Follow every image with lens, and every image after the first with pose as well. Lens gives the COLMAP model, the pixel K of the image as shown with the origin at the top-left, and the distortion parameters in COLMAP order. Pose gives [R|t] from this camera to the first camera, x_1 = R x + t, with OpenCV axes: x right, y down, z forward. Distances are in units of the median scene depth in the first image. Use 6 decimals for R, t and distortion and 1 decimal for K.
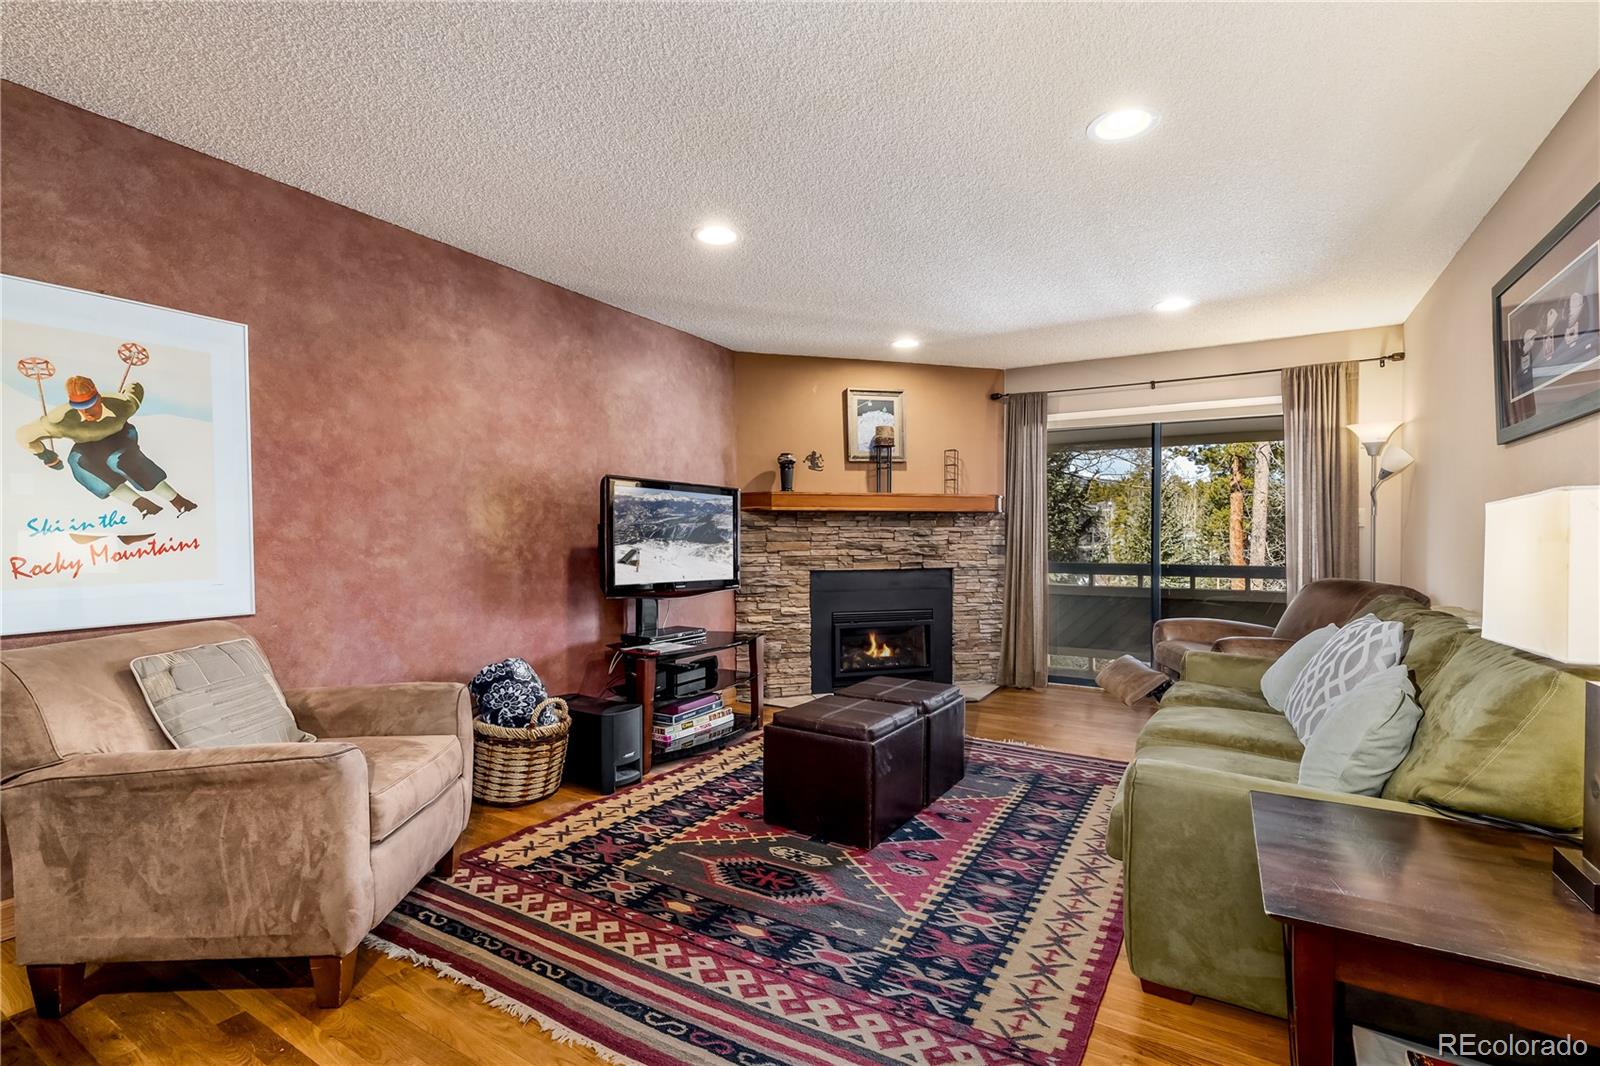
lens RADIAL K [[714.6, 0, 796.9], [0, 714.6, 539.8], [0, 0, 1]] dist [0.010896, -0.000241]
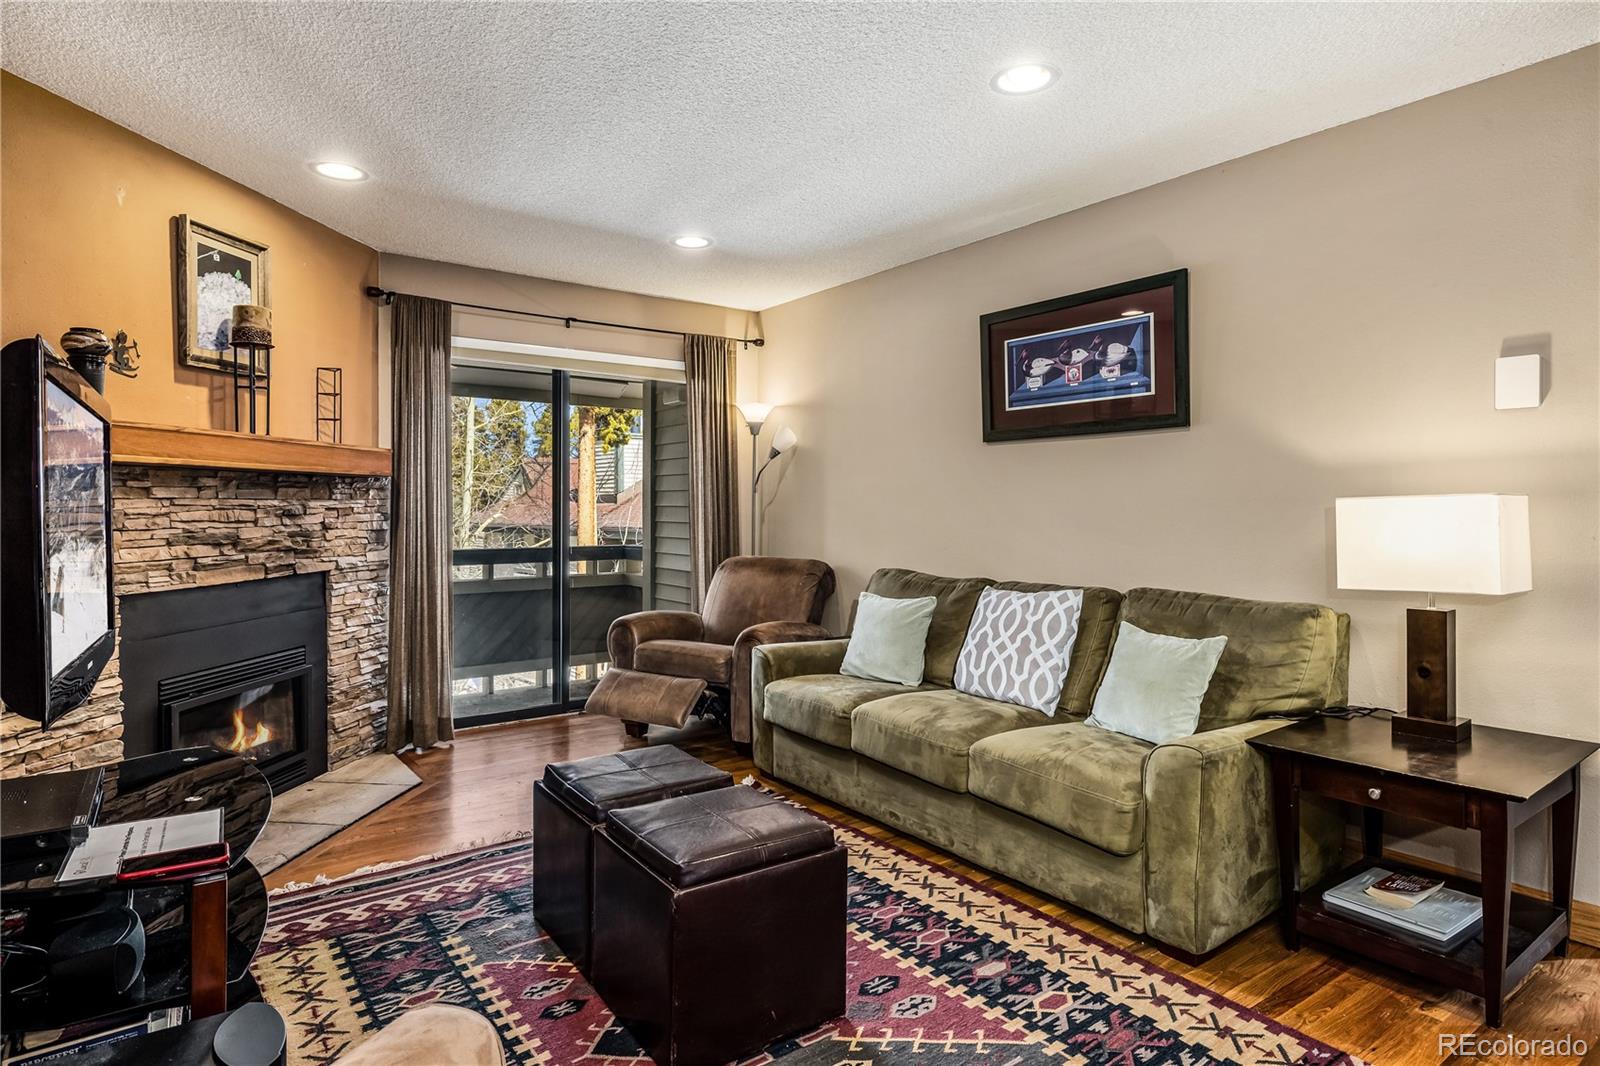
lens RADIAL K [[945.2, 0, 768.3], [0, 945.2, 506.9], [0, 0, 1]] dist [-0.005168, 0.001484]
pose [[0.386092, -0.000310, 0.922460, -0.370266], [0.005081, 0.999985, -0.001791, -0.009835], [-0.922446, 0.005379, 0.386088, 0.389376]]
